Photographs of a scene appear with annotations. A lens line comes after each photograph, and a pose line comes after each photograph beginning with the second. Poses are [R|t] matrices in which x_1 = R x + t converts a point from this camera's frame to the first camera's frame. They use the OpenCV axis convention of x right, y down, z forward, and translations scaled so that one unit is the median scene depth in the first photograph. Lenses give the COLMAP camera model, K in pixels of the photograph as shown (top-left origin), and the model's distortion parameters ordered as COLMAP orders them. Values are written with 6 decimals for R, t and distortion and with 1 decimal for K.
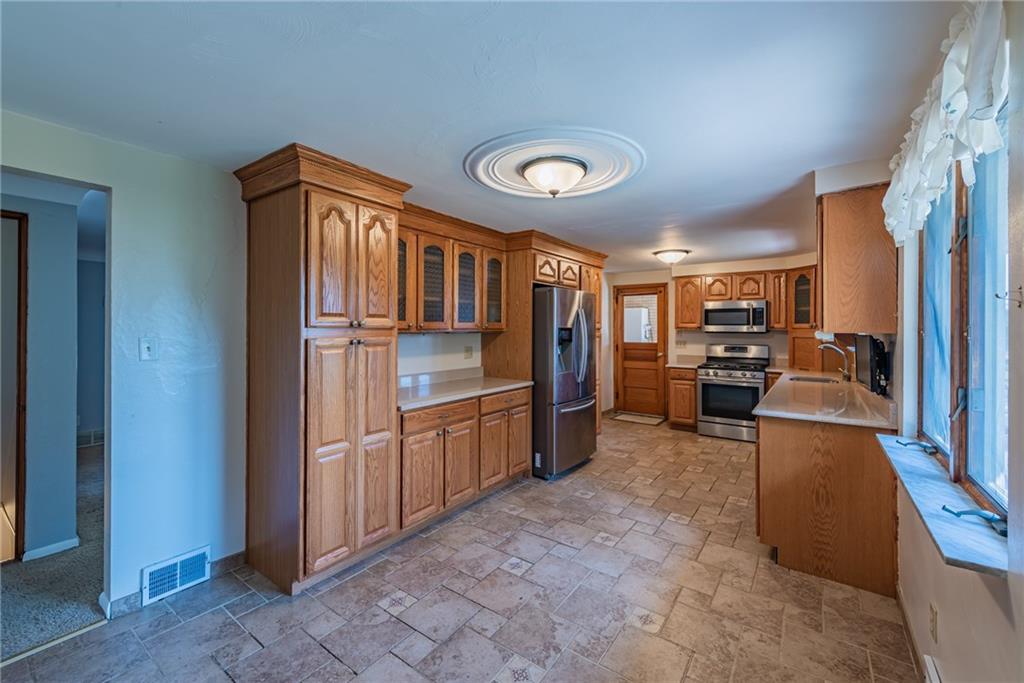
lens RADIAL K [[417.9, 0, 513.0], [0, 417.9, 322.7], [0, 0, 1]] dist [0.013907, -0.004654]
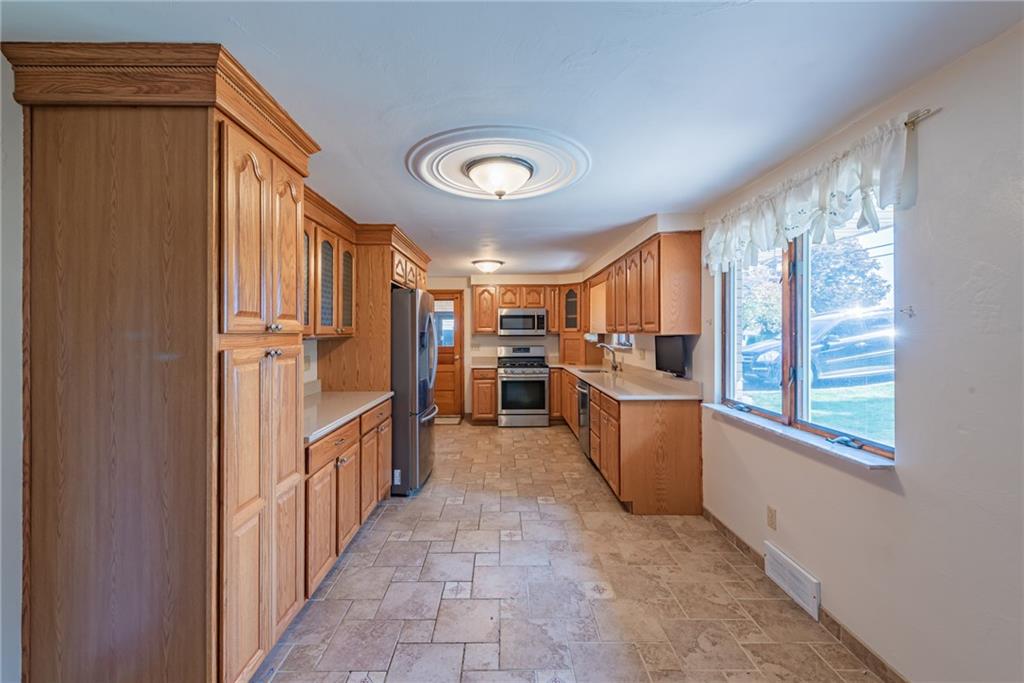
lens RADIAL K [[417.9, 0, 501.9], [0, 417.9, 327.5], [0, 0, 1]] dist [0.013907, -0.004654]
pose [[0.813893, 0.000529, 0.581015, -0.406818], [-0.000547, 1.000000, -0.000144, 0.002048], [-0.581015, -0.000201, 0.813893, 0.172476]]
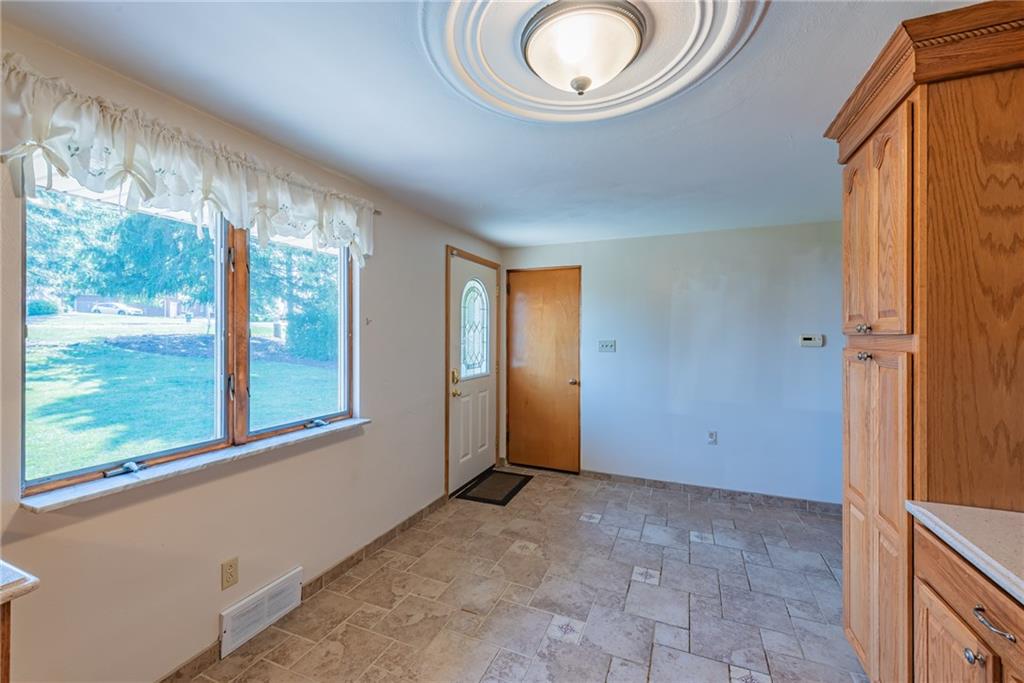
lens RADIAL K [[417.9, 0, 511.5], [0, 417.9, 333.9], [0, 0, 1]] dist [0.013907, -0.004654]
pose [[-0.975536, -0.008512, -0.219676, 0.267682], [-0.005809, 0.999899, -0.012947, 0.019662], [0.219764, -0.011354, -0.975487, 1.315793]]
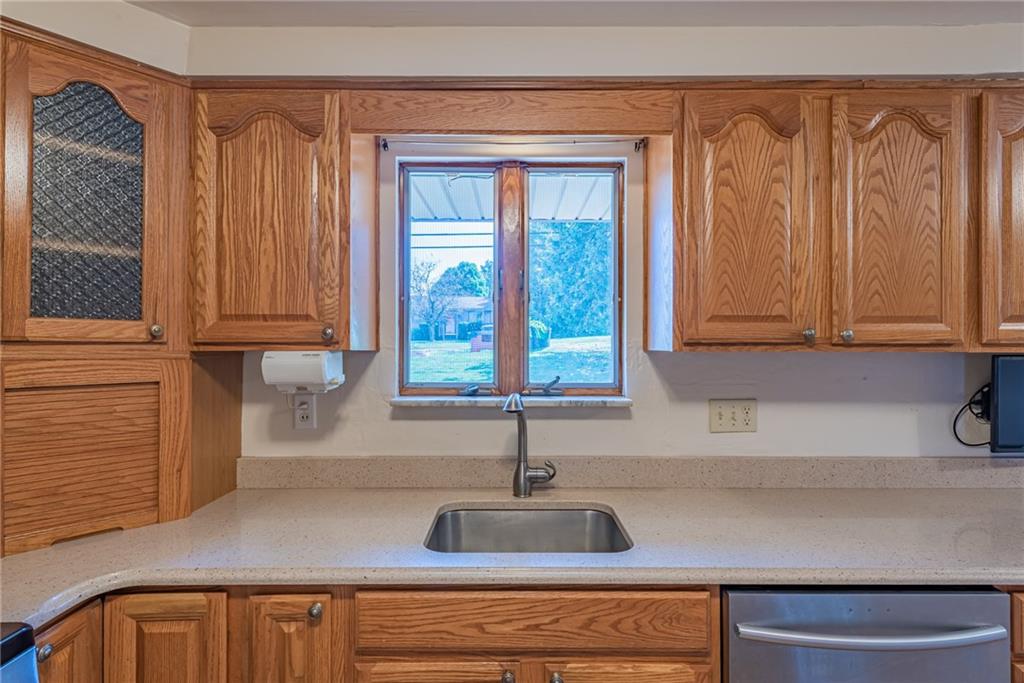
lens RADIAL K [[500.8, 0, 509.0], [0, 500.8, 342.2], [0, 0, 1]] dist [0.004720, -0.000807]
pose [[-0.583135, 0.002375, 0.812372, 0.678102], [-0.011148, 0.999878, -0.010925, 0.026742], [-0.812299, -0.015426, -0.583037, 1.819756]]
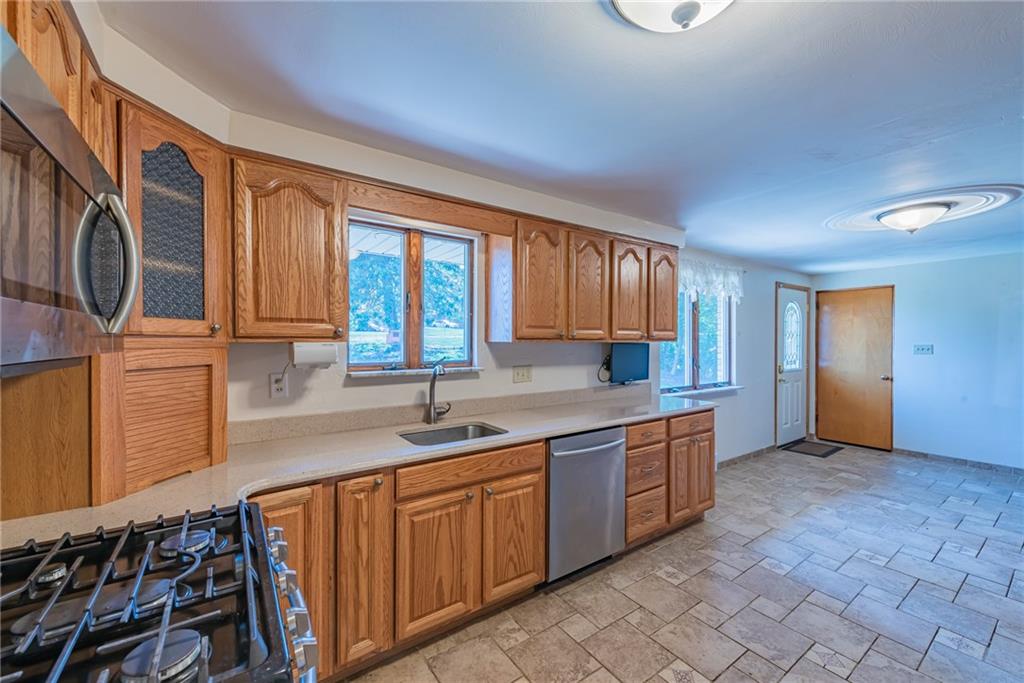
lens RADIAL K [[403.6, 0, 510.0], [0, 403.6, 344.1], [0, 0, 1]] dist [0.005914, -0.000974]
pose [[-0.942291, -0.008443, 0.334689, 0.713096], [-0.008594, 0.999963, 0.001031, 0.032368], [-0.334685, -0.001905, -0.942328, 2.203797]]
